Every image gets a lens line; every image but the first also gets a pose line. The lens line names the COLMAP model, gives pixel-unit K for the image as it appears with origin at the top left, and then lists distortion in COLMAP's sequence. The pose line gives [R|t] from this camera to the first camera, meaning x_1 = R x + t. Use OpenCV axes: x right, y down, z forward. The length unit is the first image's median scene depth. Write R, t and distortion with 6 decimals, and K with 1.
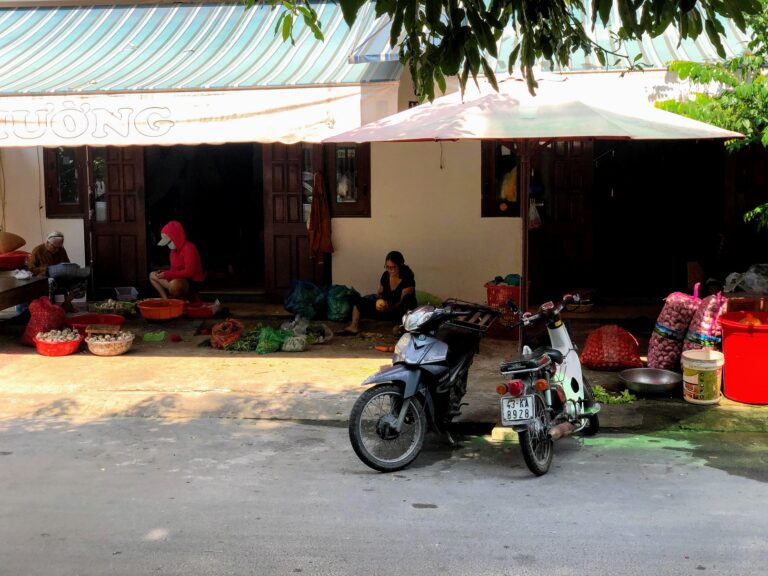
lens RADIAL K [[1153.9, 0, 384.0], [0, 1153.9, 288.0], [0, 0, 1]] dist [0.047636, 0.016677]
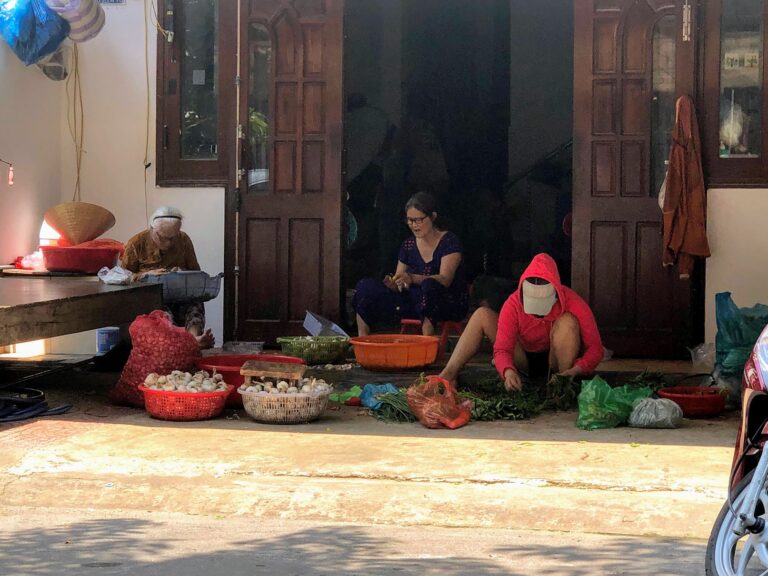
lens RADIAL K [[2000.8, 0, 384.0], [0, 2000.8, 288.0], [0, 0, 1]] dist [-0.032530, 0.163942]
pose [[0.990145, 0.021935, -0.138315, -0.073047], [-0.032898, 0.996451, -0.077478, 0.062986], [0.136125, 0.081265, 0.987353, 0.140721]]
